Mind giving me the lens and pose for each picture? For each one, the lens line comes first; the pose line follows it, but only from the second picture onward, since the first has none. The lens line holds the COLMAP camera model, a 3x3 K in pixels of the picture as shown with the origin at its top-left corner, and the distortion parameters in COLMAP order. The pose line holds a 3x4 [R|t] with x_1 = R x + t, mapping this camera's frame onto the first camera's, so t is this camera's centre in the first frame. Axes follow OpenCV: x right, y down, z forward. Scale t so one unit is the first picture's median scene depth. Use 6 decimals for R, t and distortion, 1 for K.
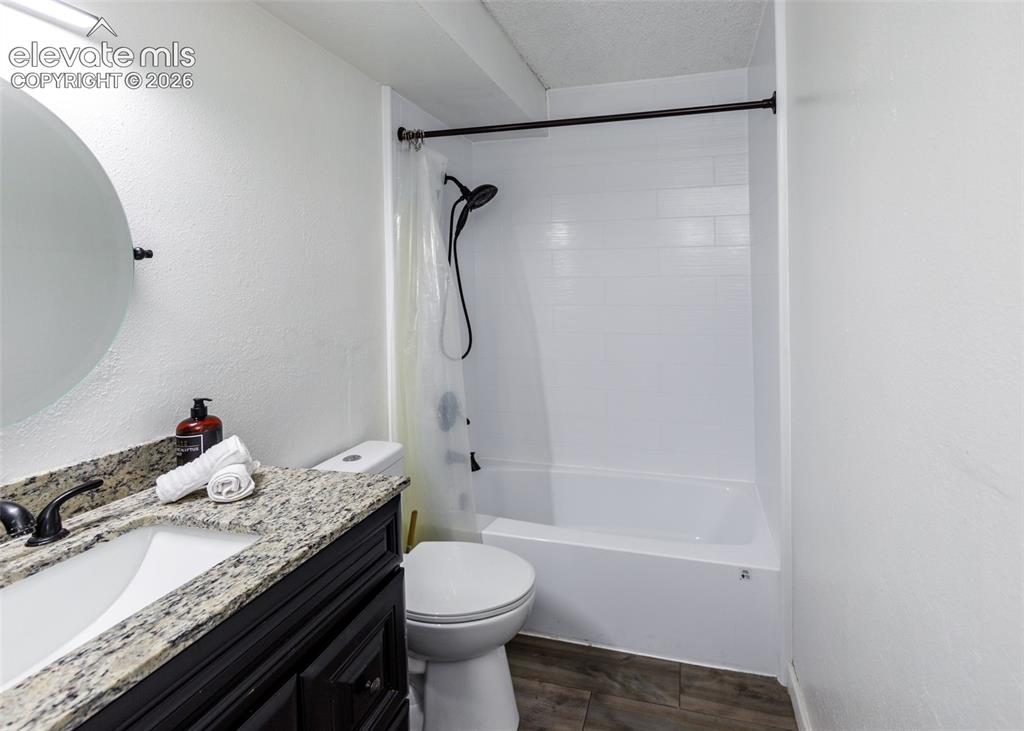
lens RADIAL K [[450.5, 0, 557.4], [0, 450.5, 295.0], [0, 0, 1]] dist [0.006689, -0.002412]
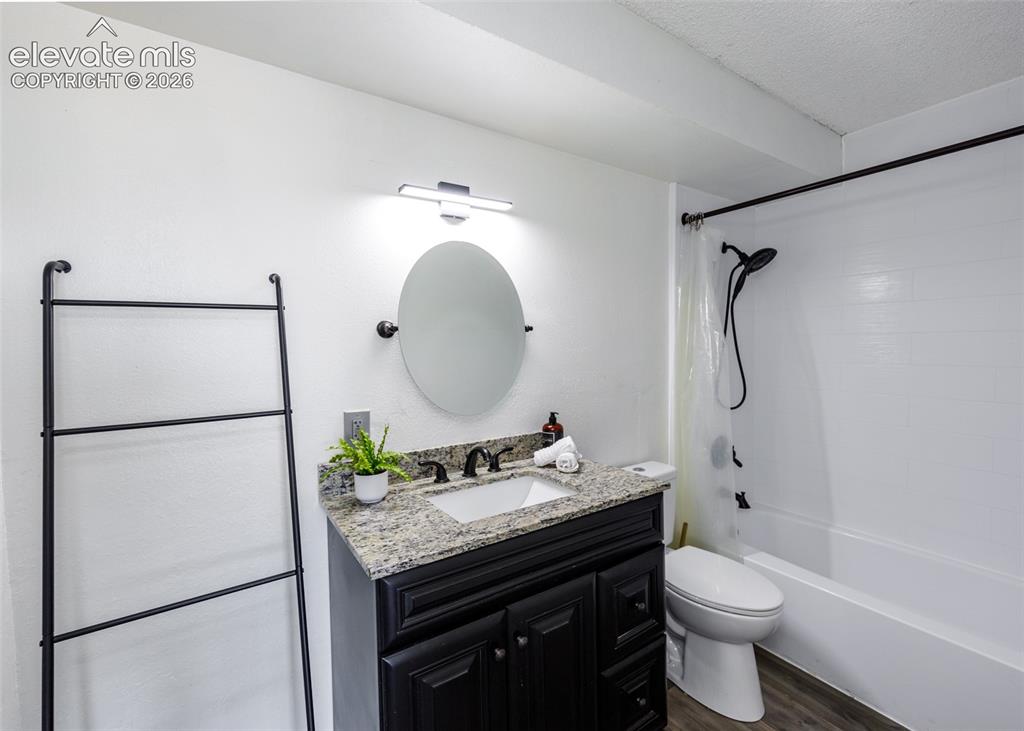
lens RADIAL K [[450.5, 0, 514.8], [0, 450.5, 366.8], [0, 0, 1]] dist [0.006689, -0.002412]
pose [[0.728187, 0.031299, -0.684663, 0.225722], [-0.003442, 0.999111, 0.042013, -0.011393], [0.685370, -0.028237, 0.727648, -0.284869]]
